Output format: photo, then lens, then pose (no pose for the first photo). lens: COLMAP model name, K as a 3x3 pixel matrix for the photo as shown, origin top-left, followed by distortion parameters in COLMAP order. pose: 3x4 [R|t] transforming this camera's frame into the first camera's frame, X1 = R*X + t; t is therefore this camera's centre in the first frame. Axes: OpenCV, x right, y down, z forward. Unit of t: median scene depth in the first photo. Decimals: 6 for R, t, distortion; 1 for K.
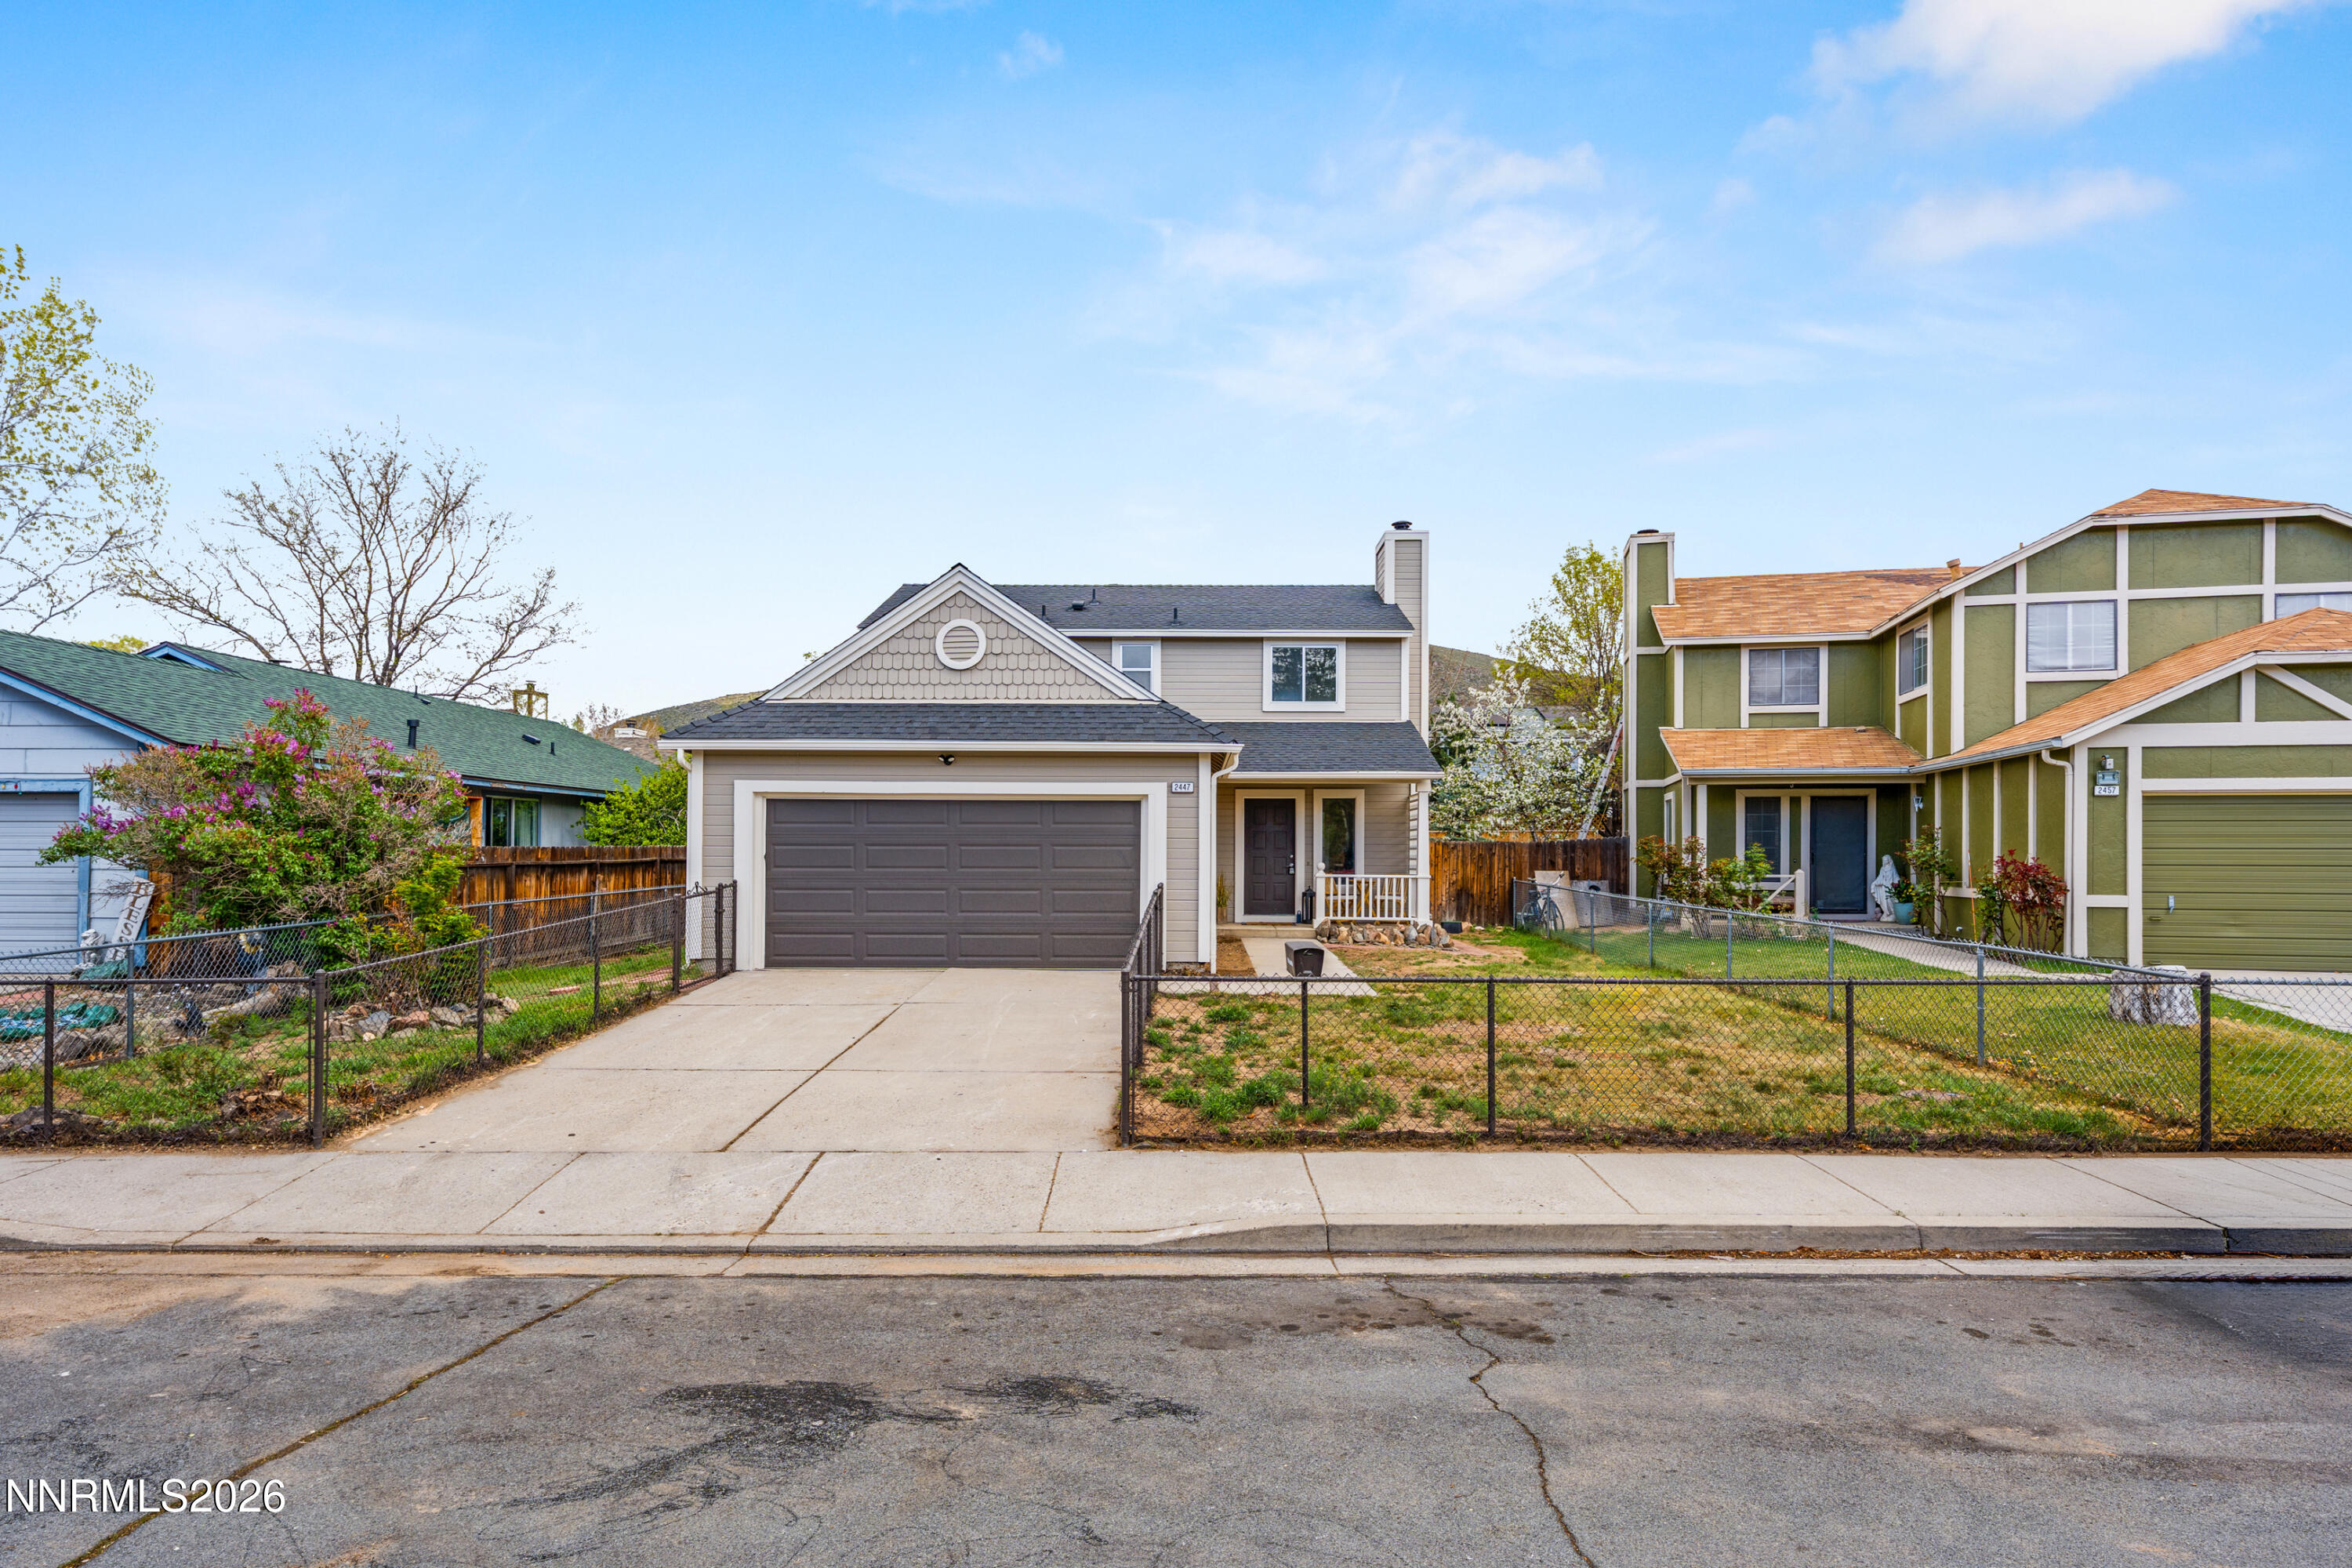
lens RADIAL K [[1295.6, 0, 1173.5], [0, 1295.6, 798.2], [0, 0, 1]] dist [-0.000545, 0.000970]
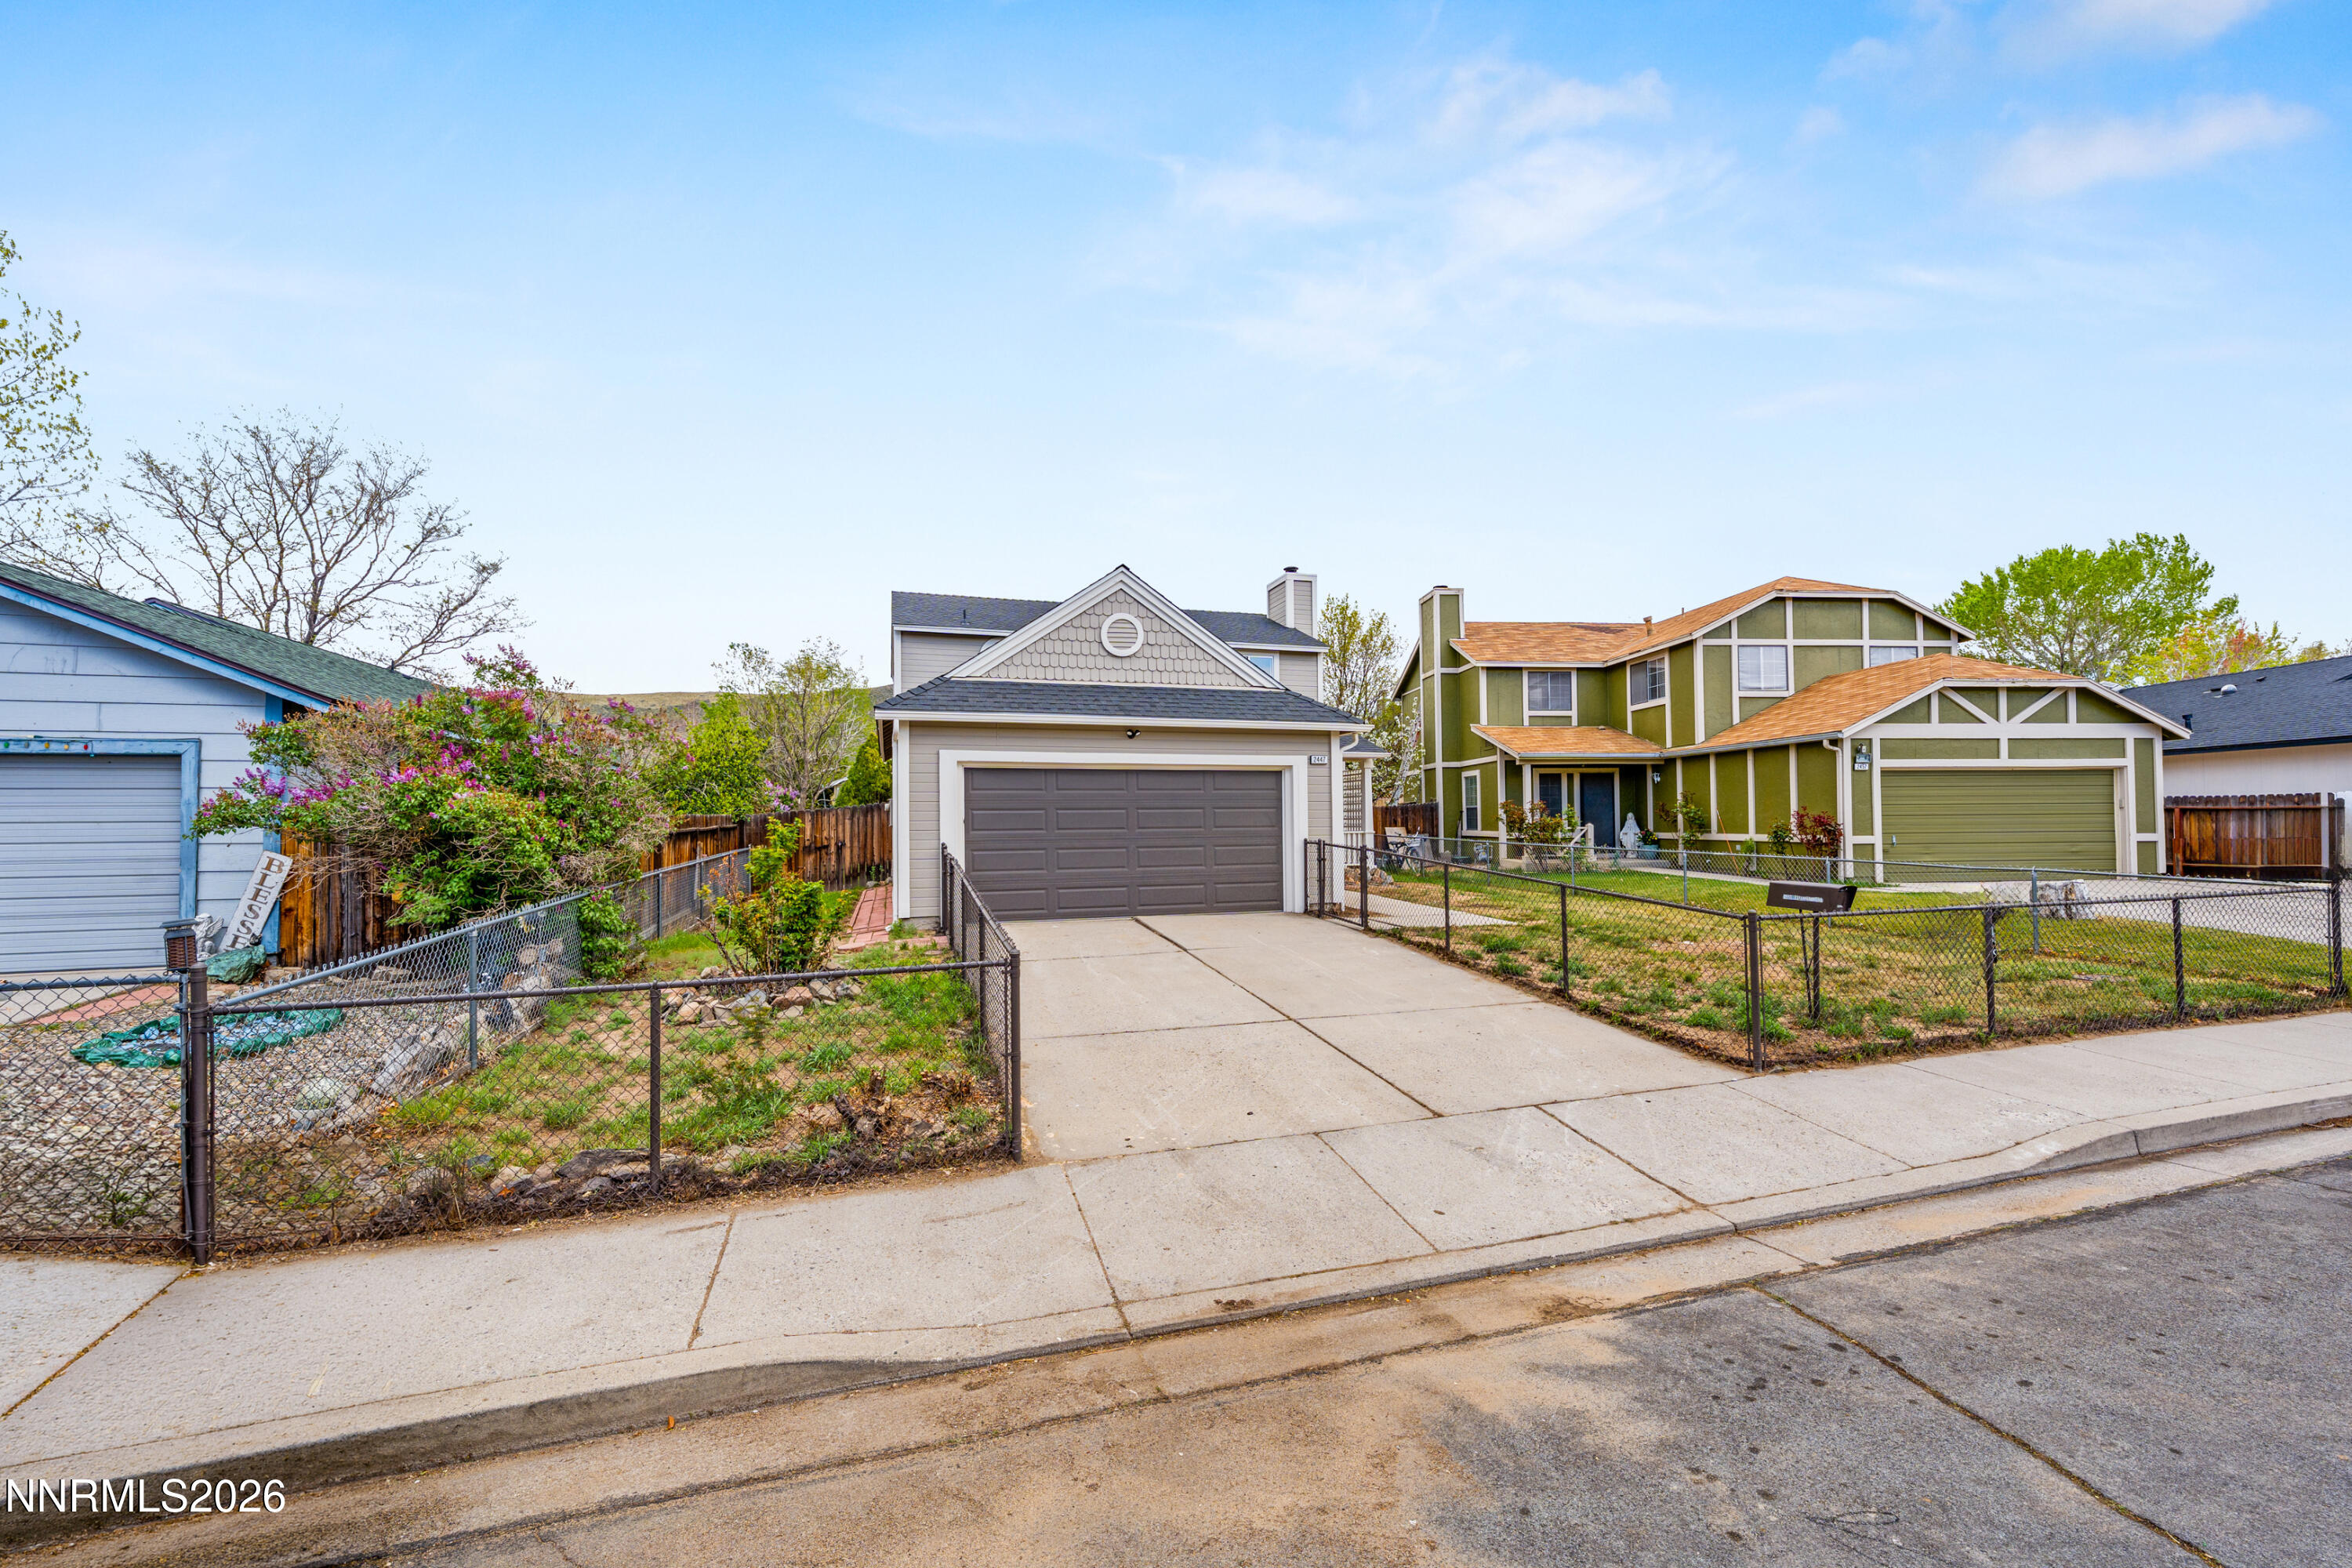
lens RADIAL K [[938.9, 0, 1175.7], [0, 938.9, 769.2], [0, 0, 1]] dist [-0.003371, -0.000257]
pose [[0.953666, 0.004916, 0.300828, -0.381854], [-0.001132, 0.999918, -0.012750, 0.011701], [-0.300866, 0.011819, 0.953593, 0.198132]]
